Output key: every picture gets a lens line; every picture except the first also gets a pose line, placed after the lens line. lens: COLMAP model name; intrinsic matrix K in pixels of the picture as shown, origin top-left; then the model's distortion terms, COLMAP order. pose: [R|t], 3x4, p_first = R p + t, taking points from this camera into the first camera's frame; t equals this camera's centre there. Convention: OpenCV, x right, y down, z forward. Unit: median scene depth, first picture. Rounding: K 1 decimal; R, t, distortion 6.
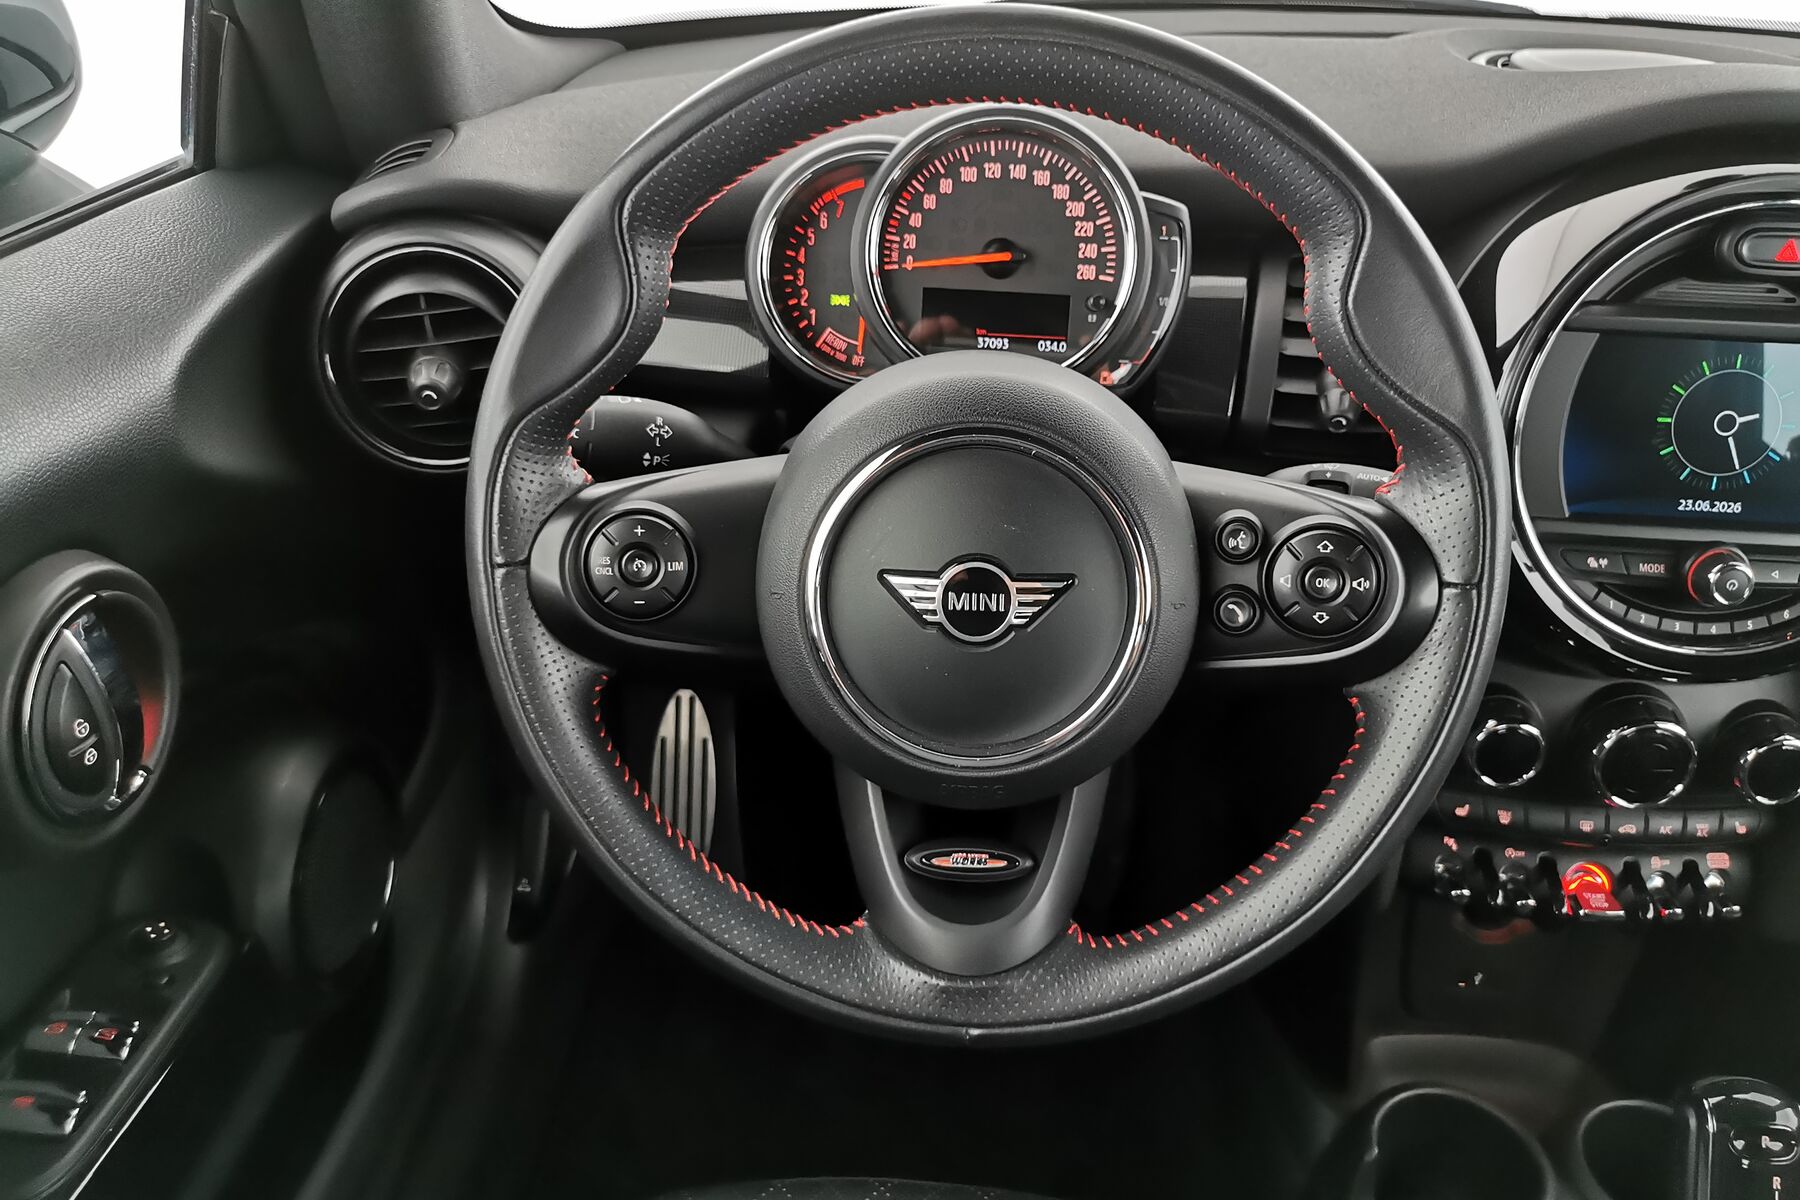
lens RADIAL K [[1399.9, 0, 900.0], [0, 1399.9, 600.0], [0, 0, 1]] dist [0.010607, 0.000369]
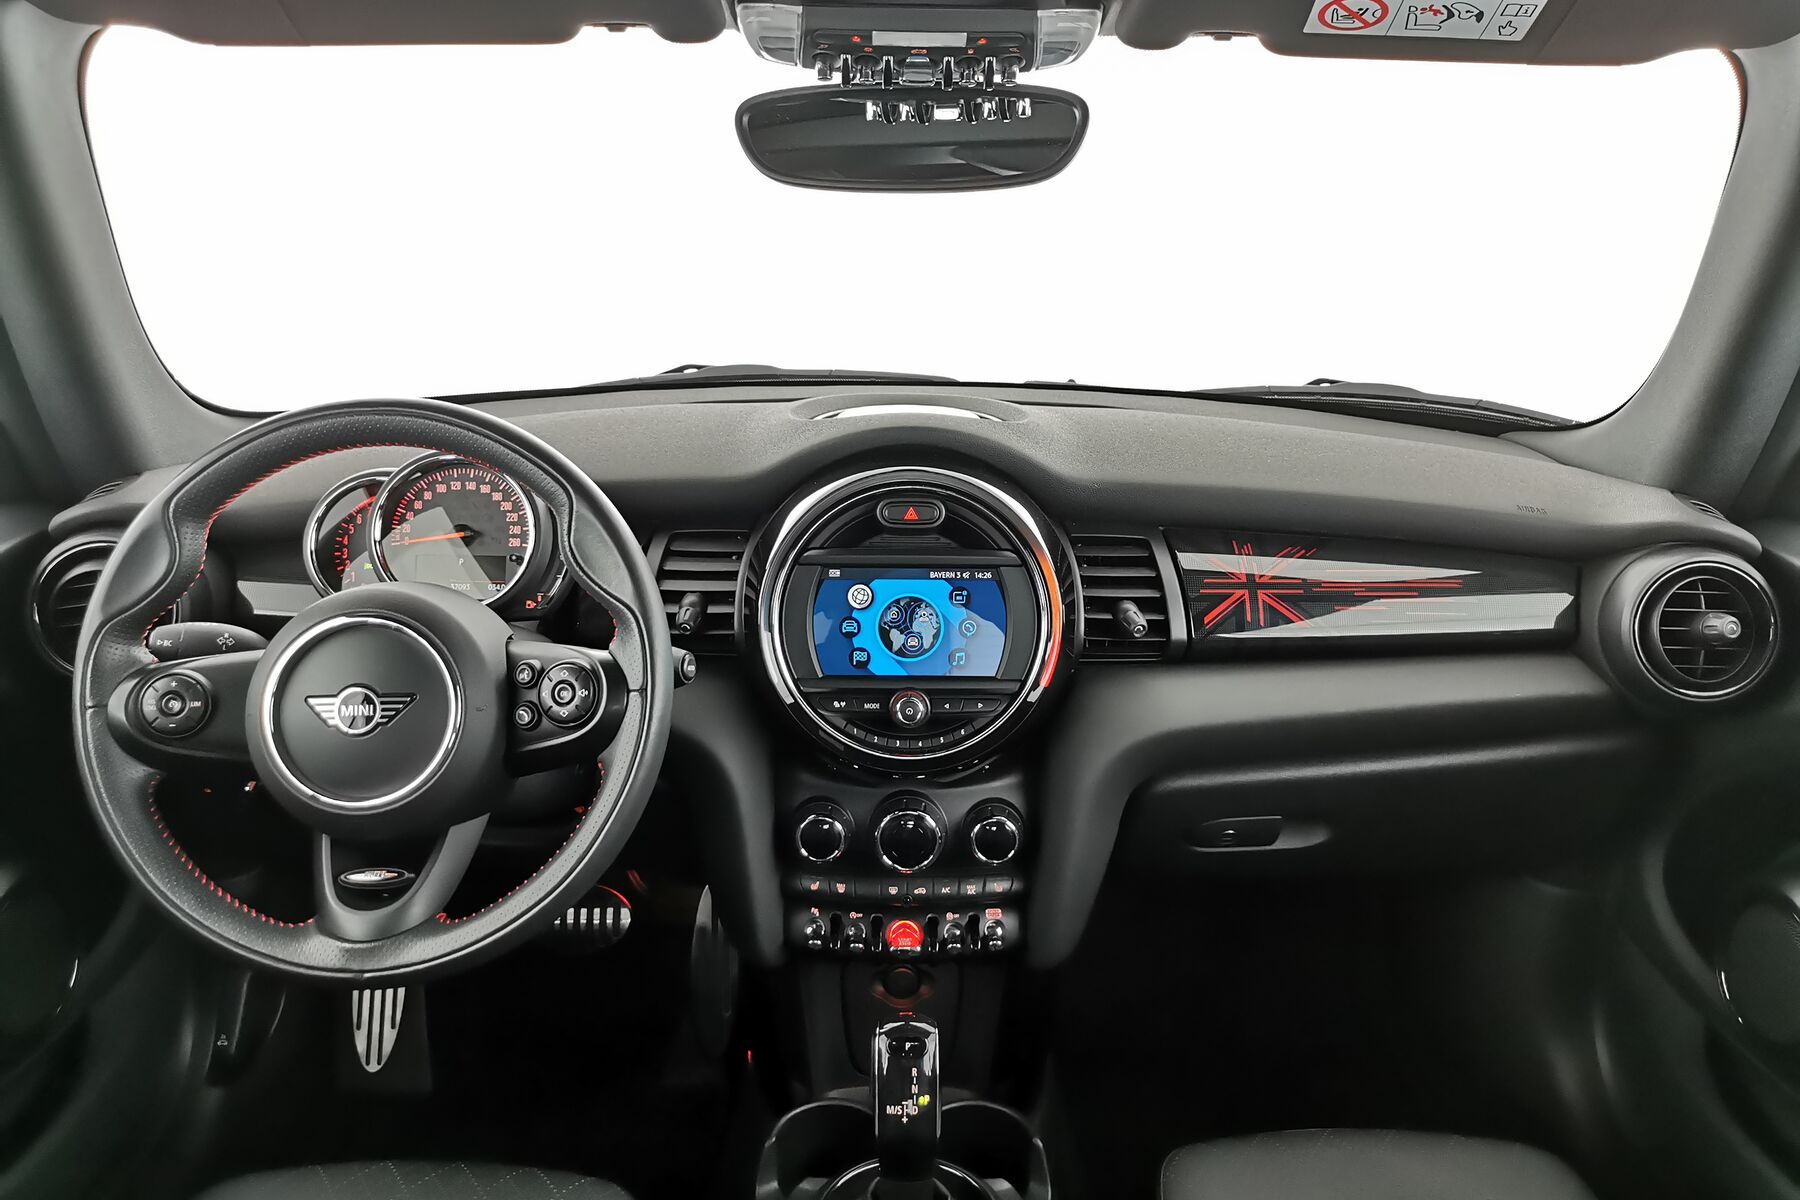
lens RADIAL K [[1365.3, 0, 900.0], [0, 1365.3, 600.0], [0, 0, 1]] dist [0.010486, -0.003852]
pose [[0.997367, -0.039692, 0.060689, 0.489886], [0.052816, 0.971074, -0.232864, 0.233319], [-0.049691, 0.235456, 0.970614, -0.576468]]
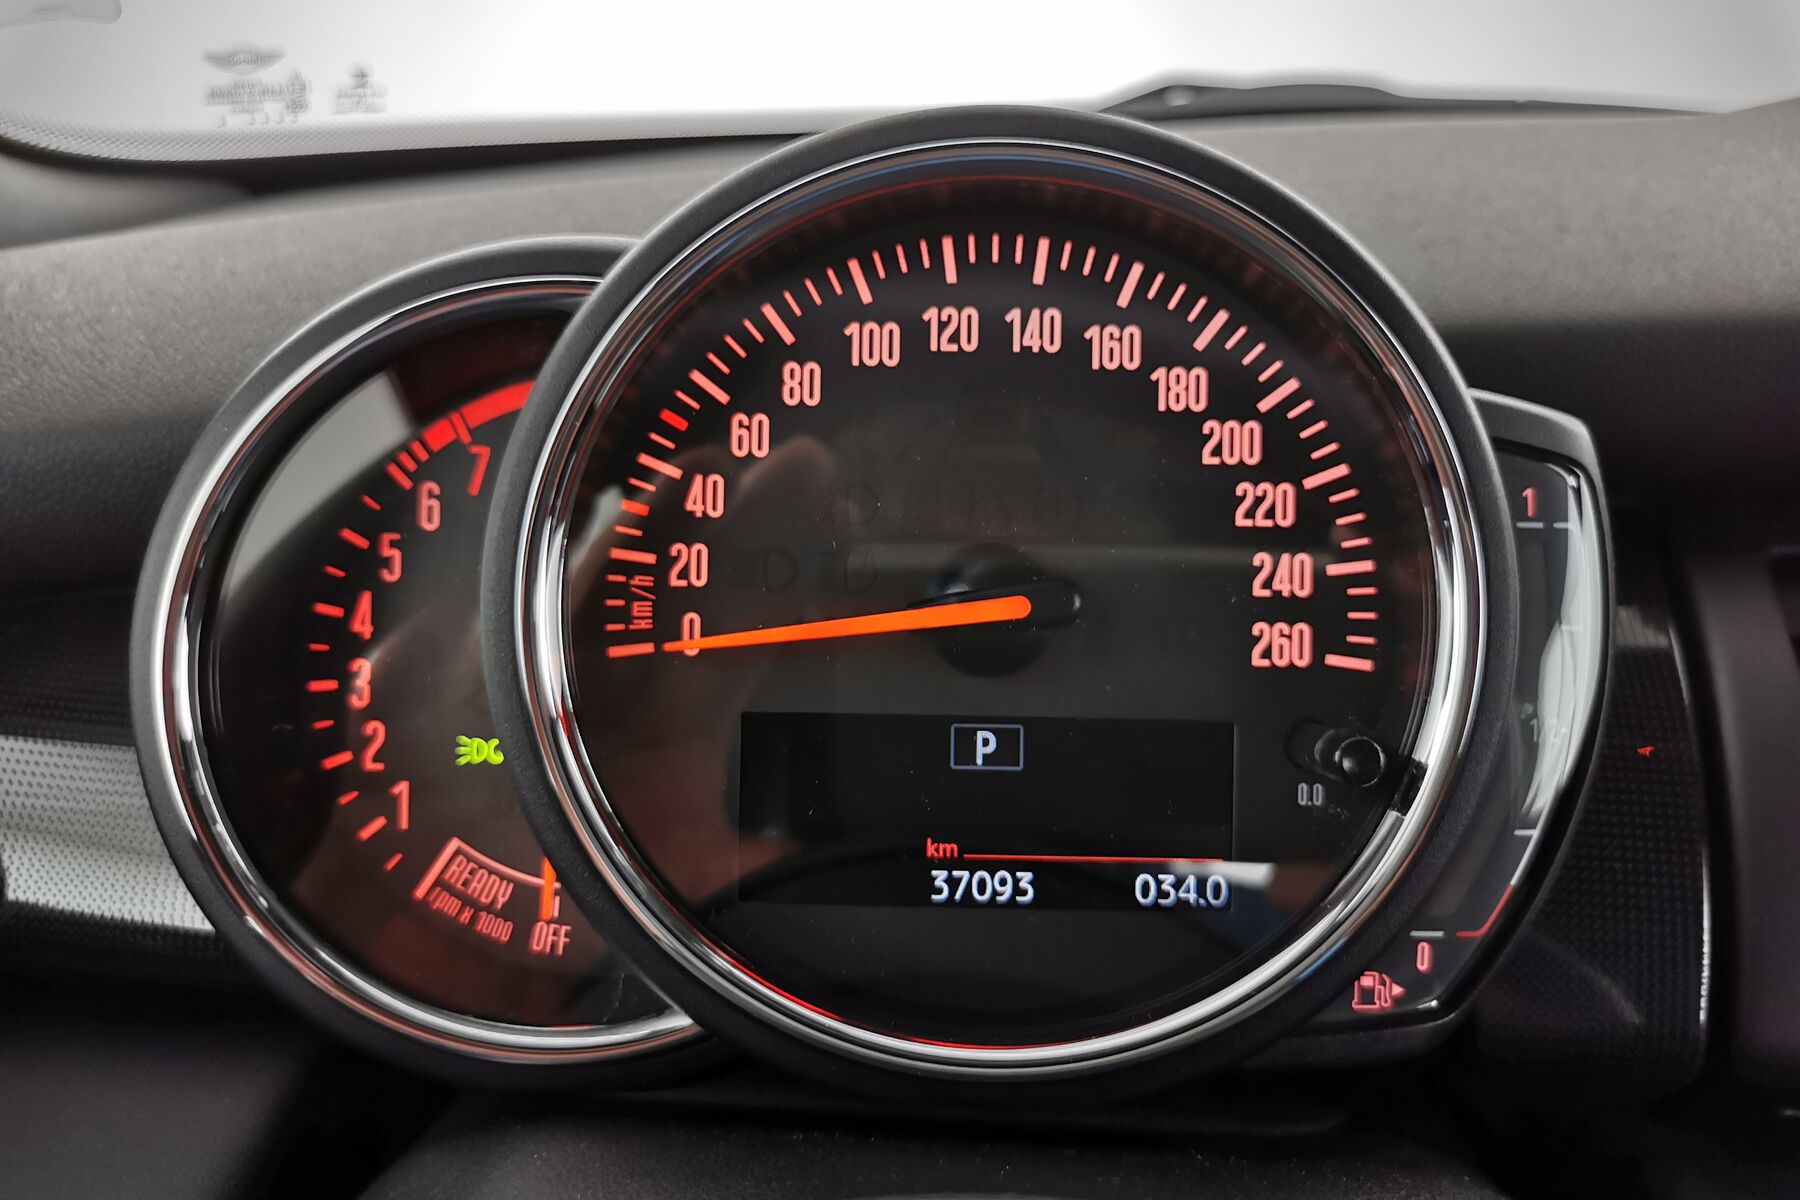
lens RADIAL K [[1399.9, 0, 900.0], [0, 1399.9, 600.0], [0, 0, 1]] dist [0.010607, 0.000369]
pose [[0.998810, -0.038154, 0.030390, 0.043142], [0.042925, 0.983436, -0.176098, -0.195654], [-0.023168, 0.177193, 0.983903, 0.711031]]
